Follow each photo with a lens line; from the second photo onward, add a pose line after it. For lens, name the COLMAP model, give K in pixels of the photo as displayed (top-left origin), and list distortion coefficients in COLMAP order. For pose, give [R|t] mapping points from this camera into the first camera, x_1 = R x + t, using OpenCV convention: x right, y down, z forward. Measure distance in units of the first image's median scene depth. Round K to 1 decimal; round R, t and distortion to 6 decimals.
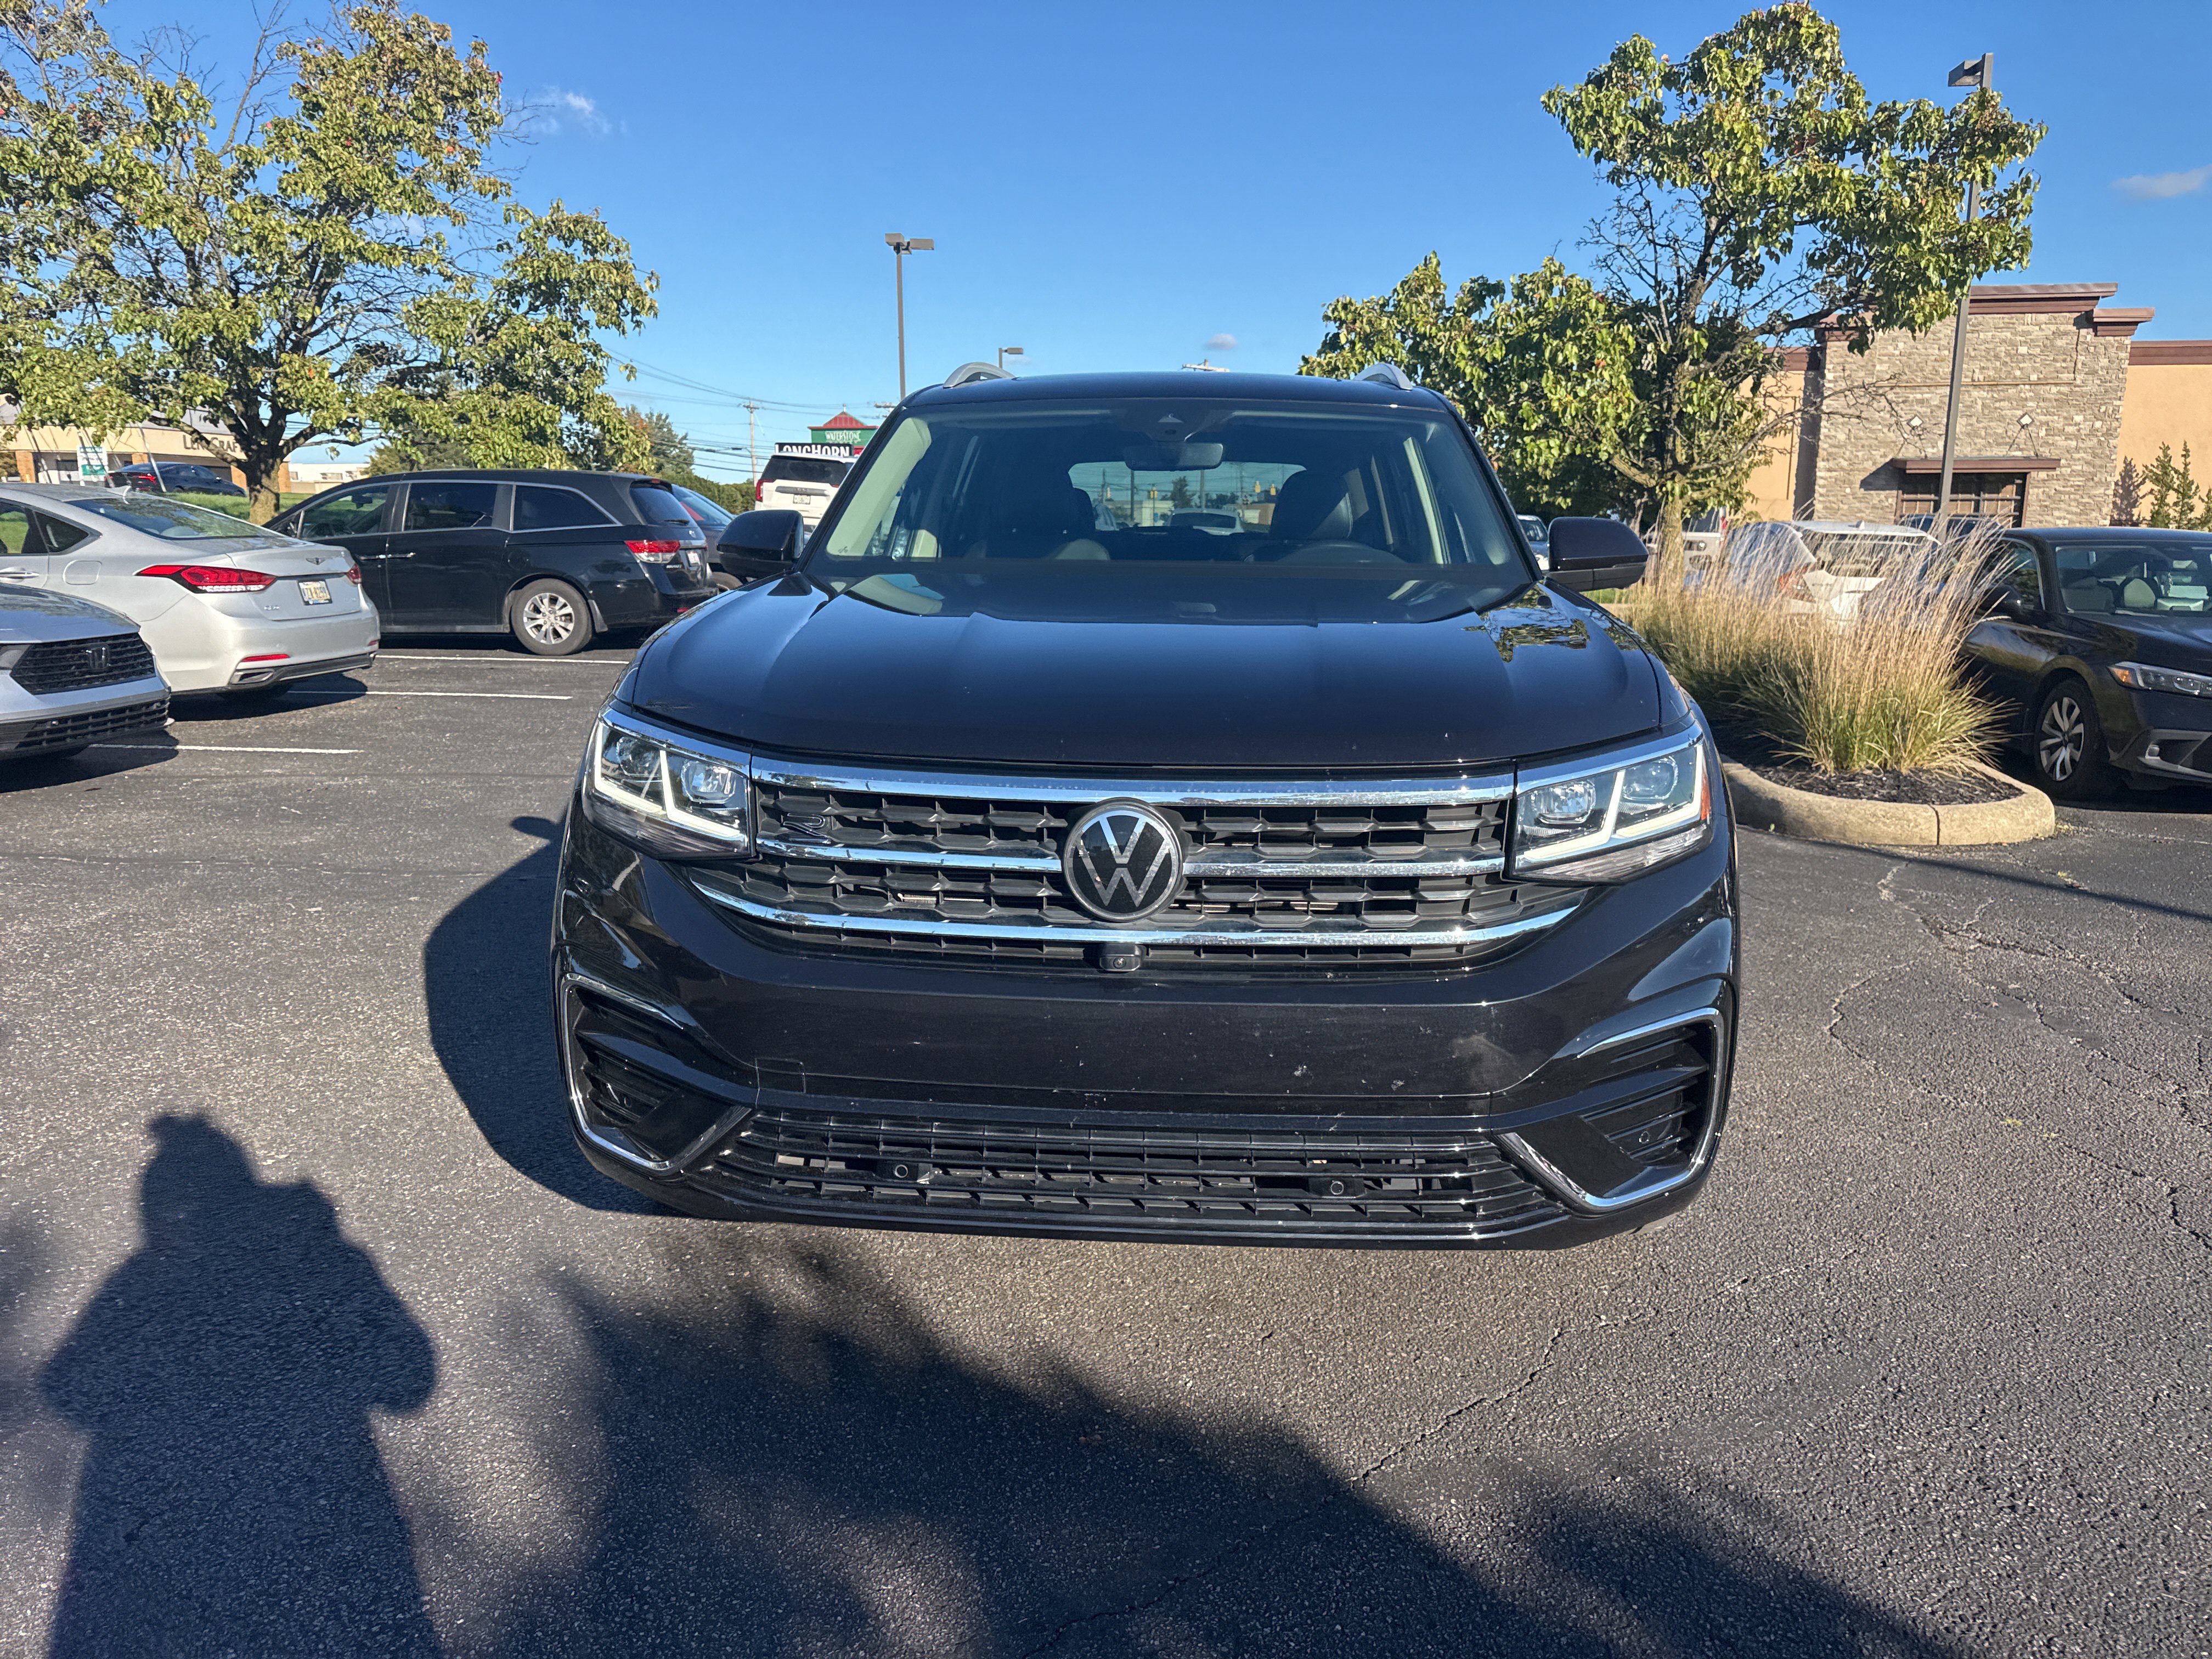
lens RADIAL K [[1548.4, 0, 1113.2], [0, 1548.4, 837.7], [0, 0, 1]] dist [0.023455, -0.027496]
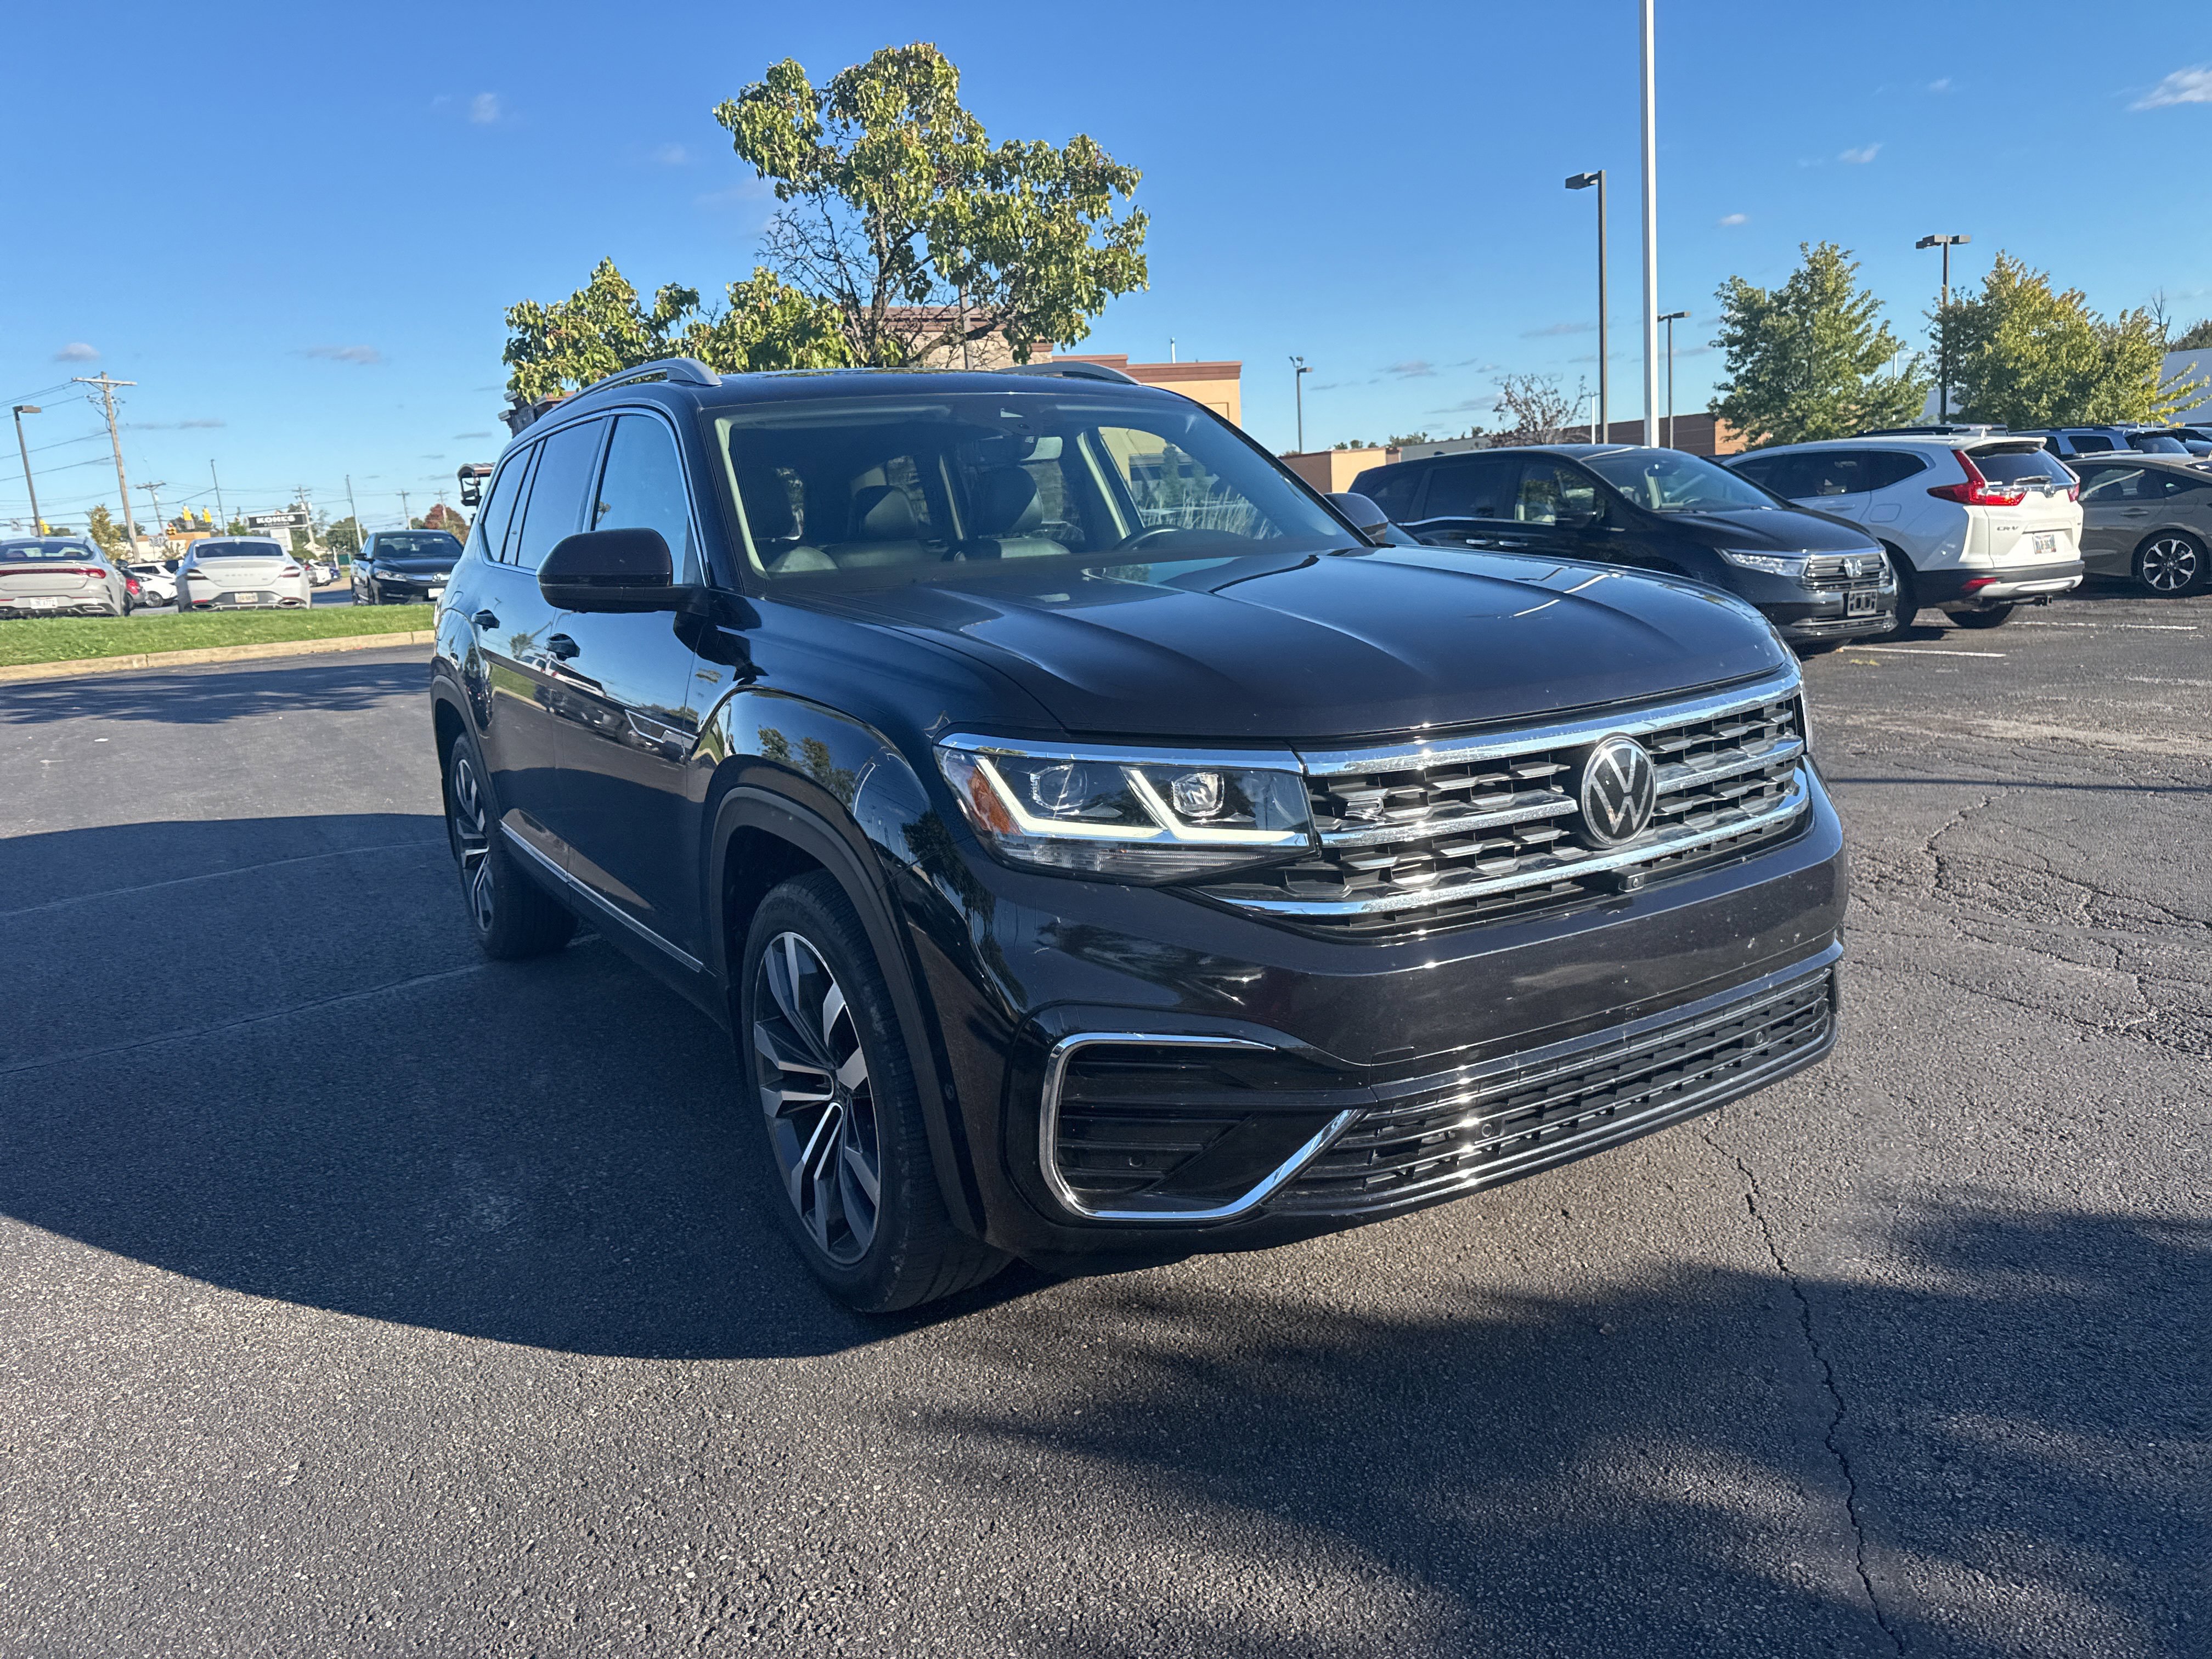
lens RADIAL K [[1548.4, 0, 1105.7], [0, 1548.4, 826.1], [0, 0, 1]] dist [0.023455, -0.027496]
pose [[0.809436, -0.171119, 0.561722, -0.181414], [0.179407, 0.982924, 0.040908, -0.014167], [-0.559130, 0.067664, 0.826314, 0.057855]]
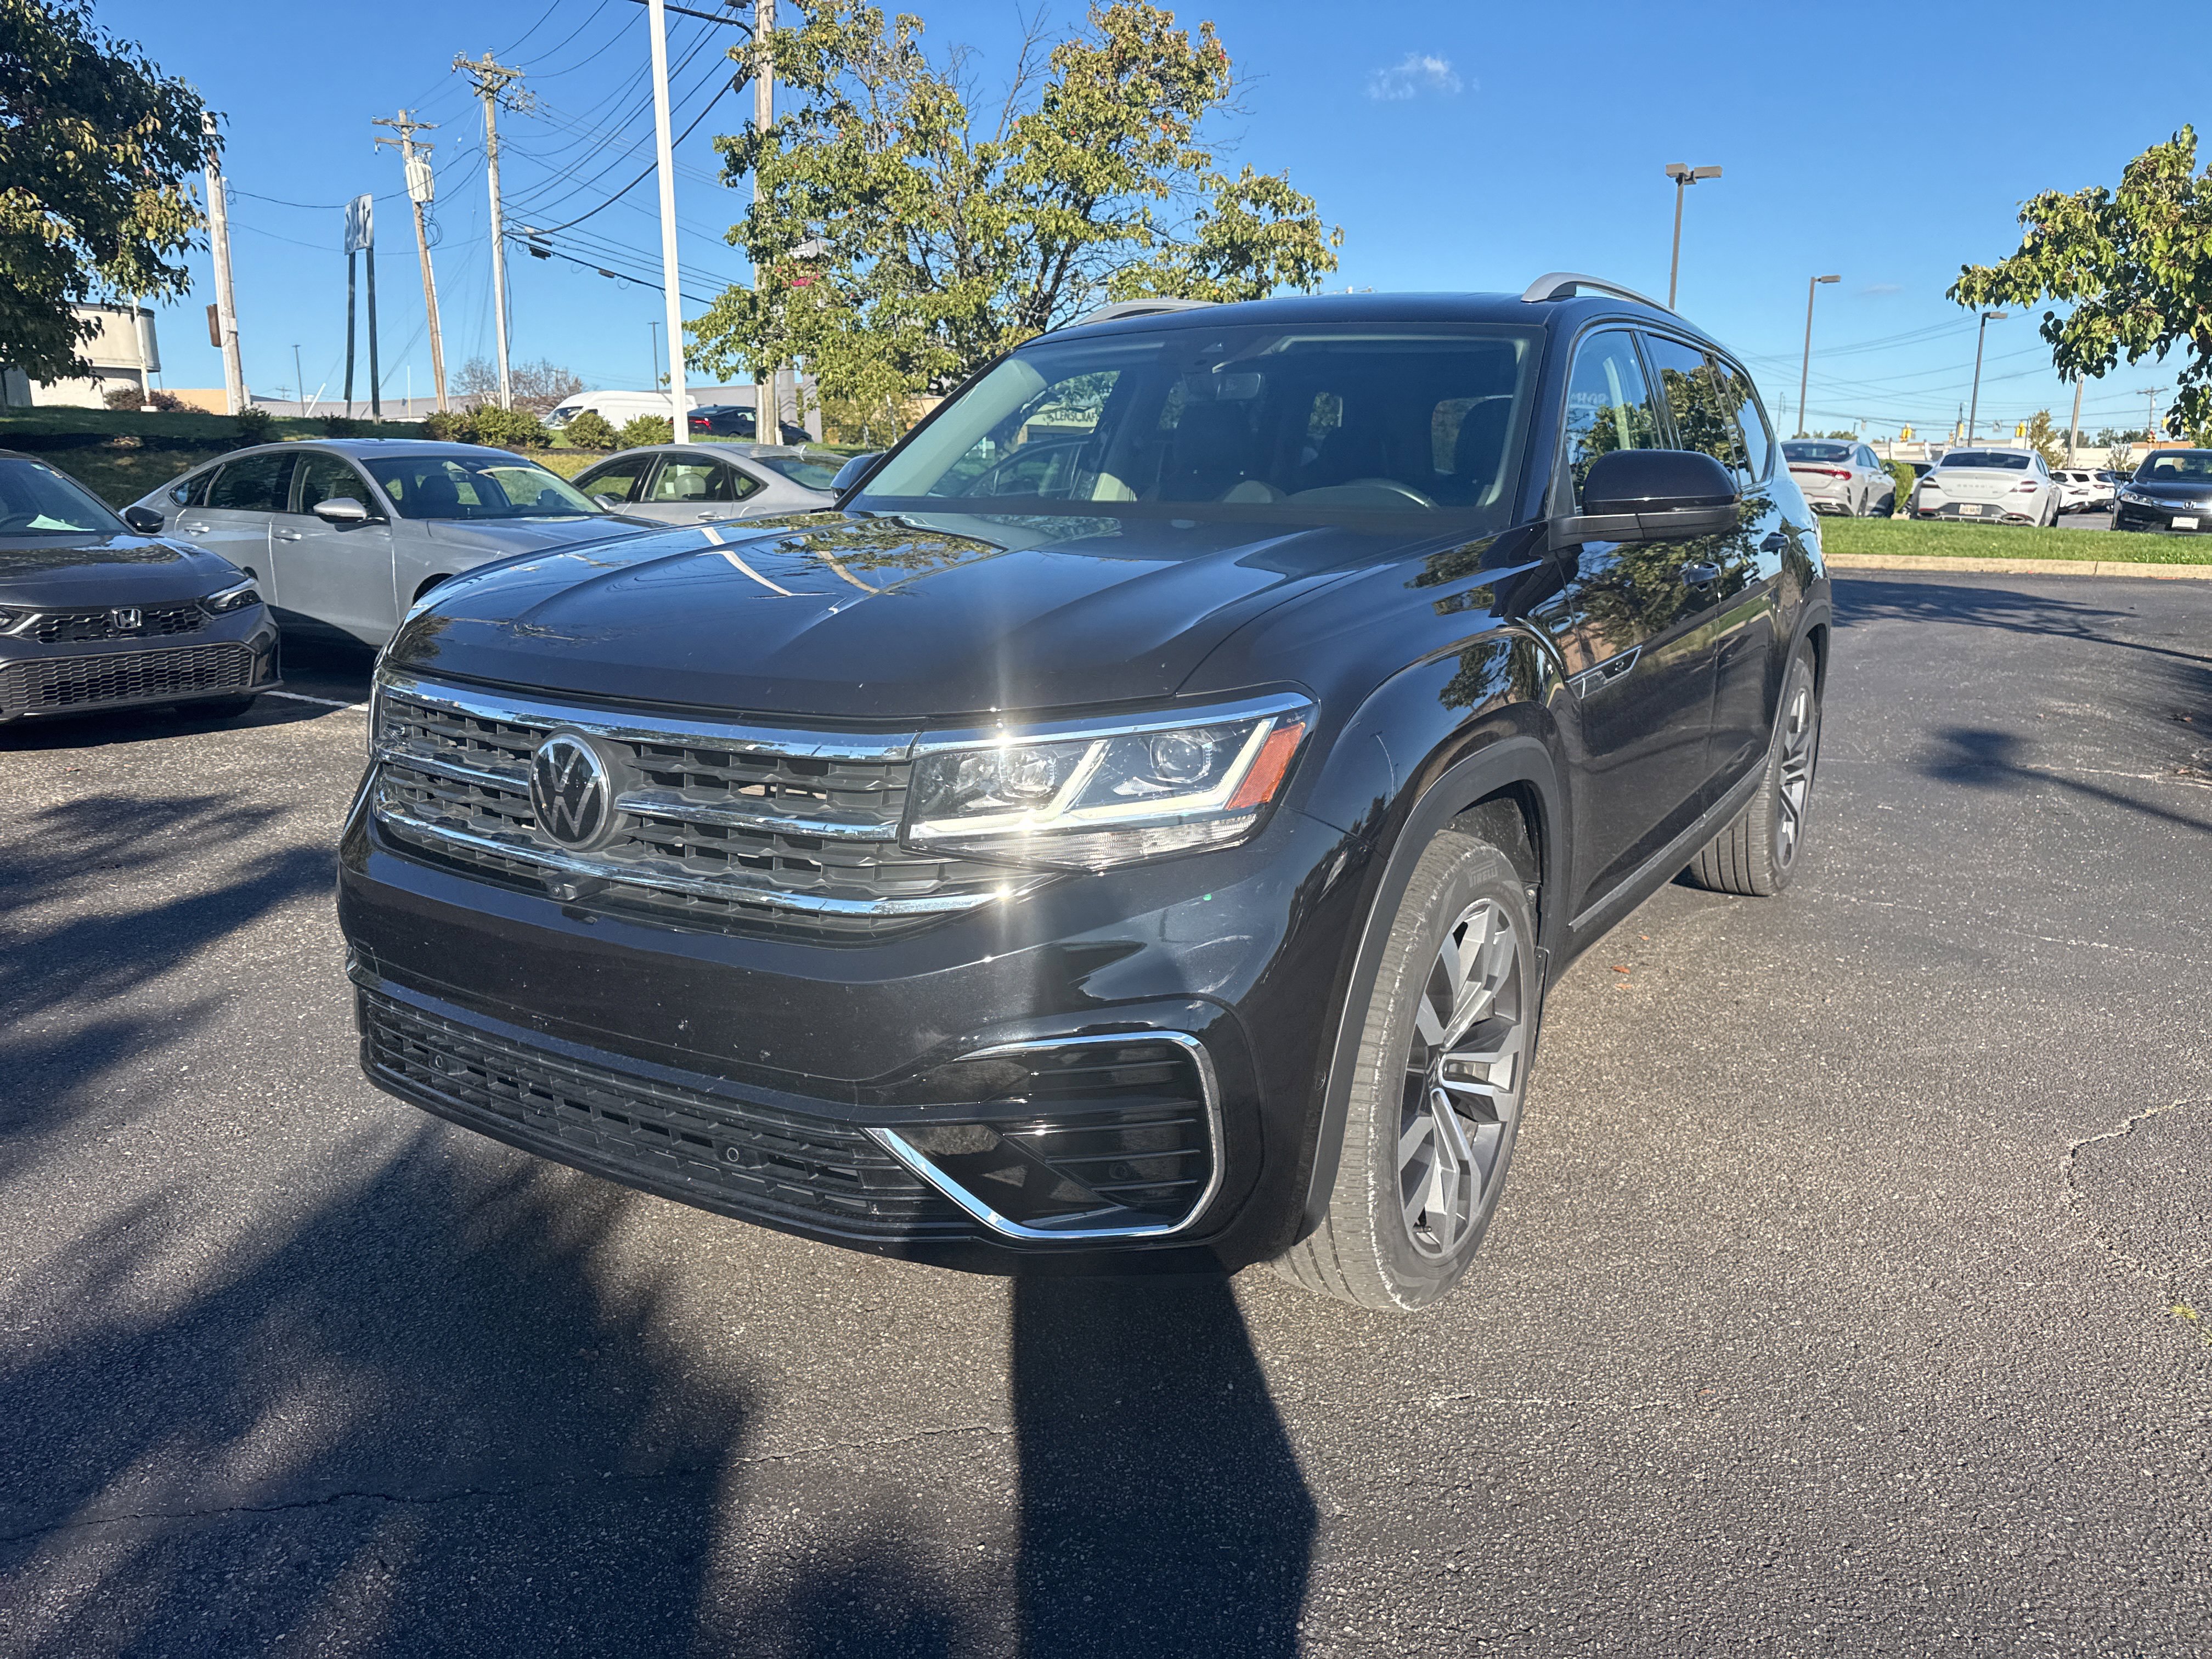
lens RADIAL K [[1548.4, 0, 1118.5], [0, 1548.4, 819.0], [0, 0, 1]] dist [0.023455, -0.027496]
pose [[0.880614, 0.098420, -0.463501, 0.156521], [-0.090235, 0.995122, 0.039866, -0.007563], [0.465163, 0.006717, 0.885199, 0.053904]]
